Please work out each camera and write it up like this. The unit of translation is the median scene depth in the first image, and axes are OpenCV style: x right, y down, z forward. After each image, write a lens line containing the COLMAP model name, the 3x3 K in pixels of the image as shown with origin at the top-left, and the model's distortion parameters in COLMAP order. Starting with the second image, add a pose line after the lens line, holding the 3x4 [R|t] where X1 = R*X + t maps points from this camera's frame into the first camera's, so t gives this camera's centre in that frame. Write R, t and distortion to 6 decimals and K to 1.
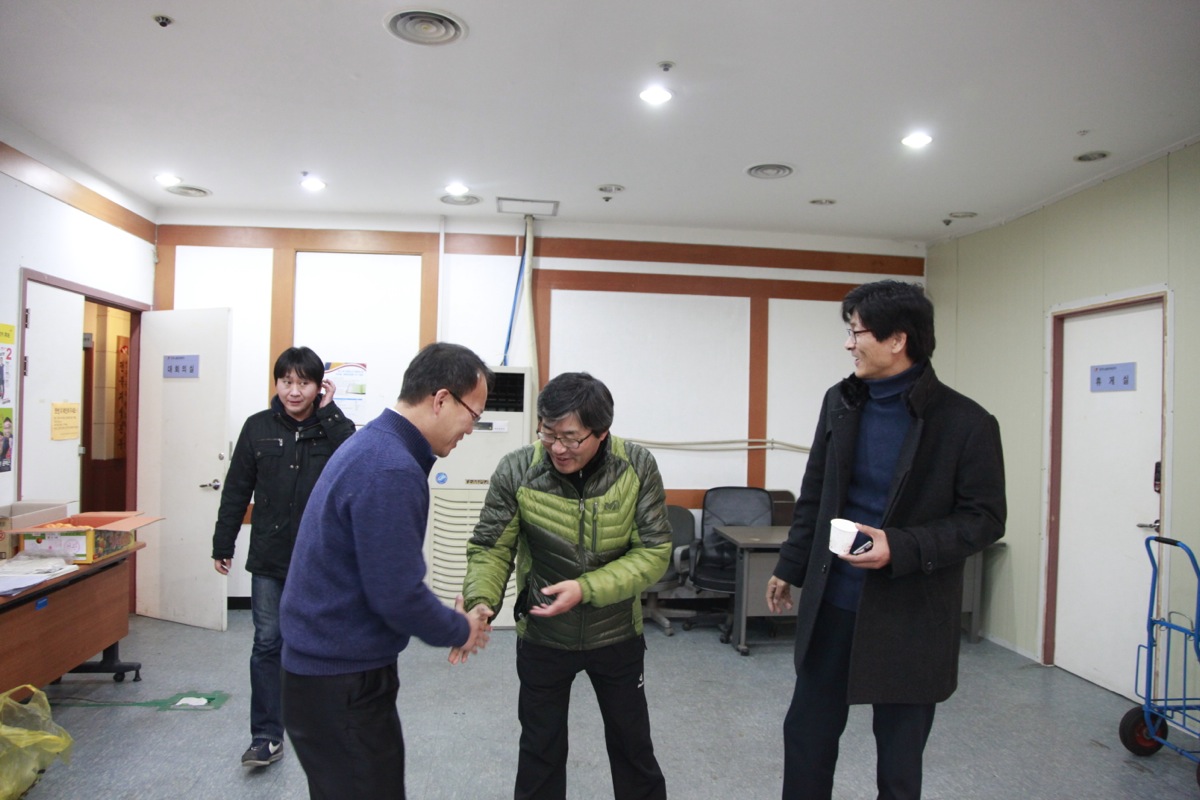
lens RADIAL K [[817.8, 0, 598.4], [0, 817.8, 395.8], [0, 0, 1]] dist [-0.053038, -0.000405]
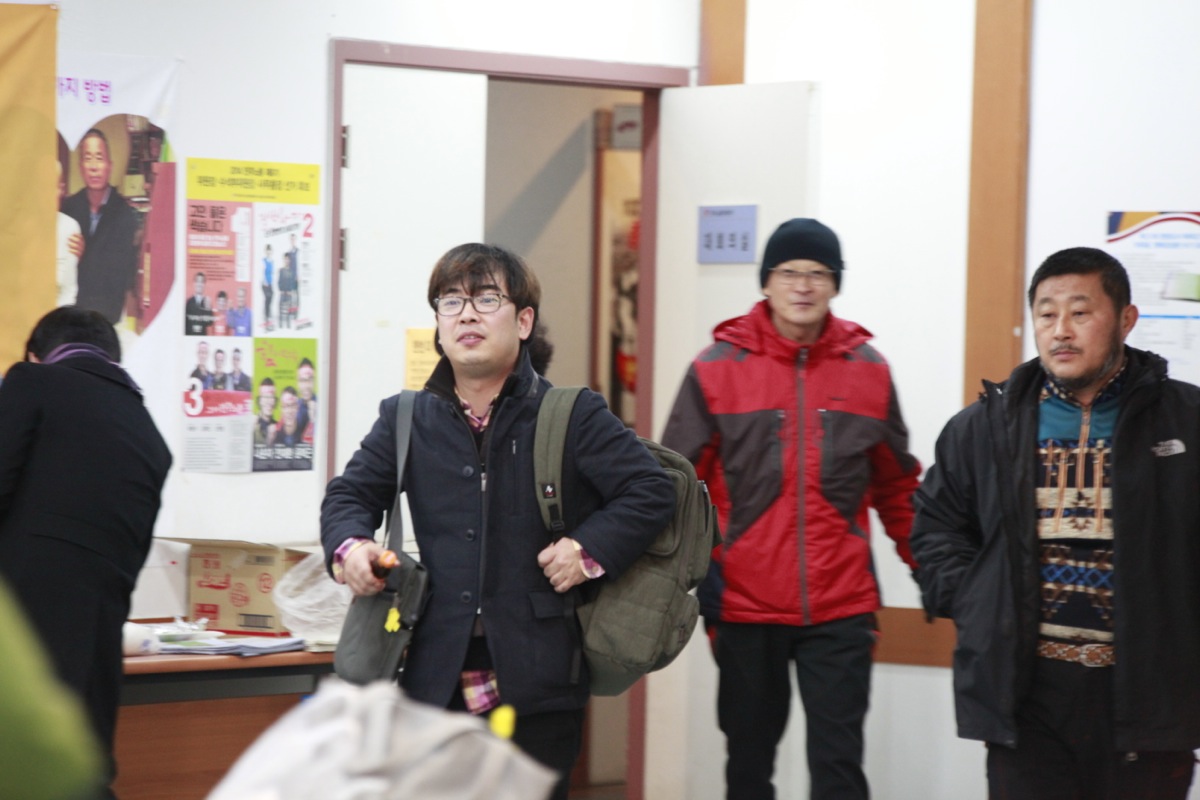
lens RADIAL K [[6866.1, 0, 600.0], [0, 6866.1, 399.7], [0, 0, 1]] dist [0.097884, 0.000000]
pose [[0.761150, -0.003021, -0.648569, 1.432634], [0.008919, 0.999943, 0.005809, 0.020625], [0.648515, -0.010206, 0.761134, -1.405803]]
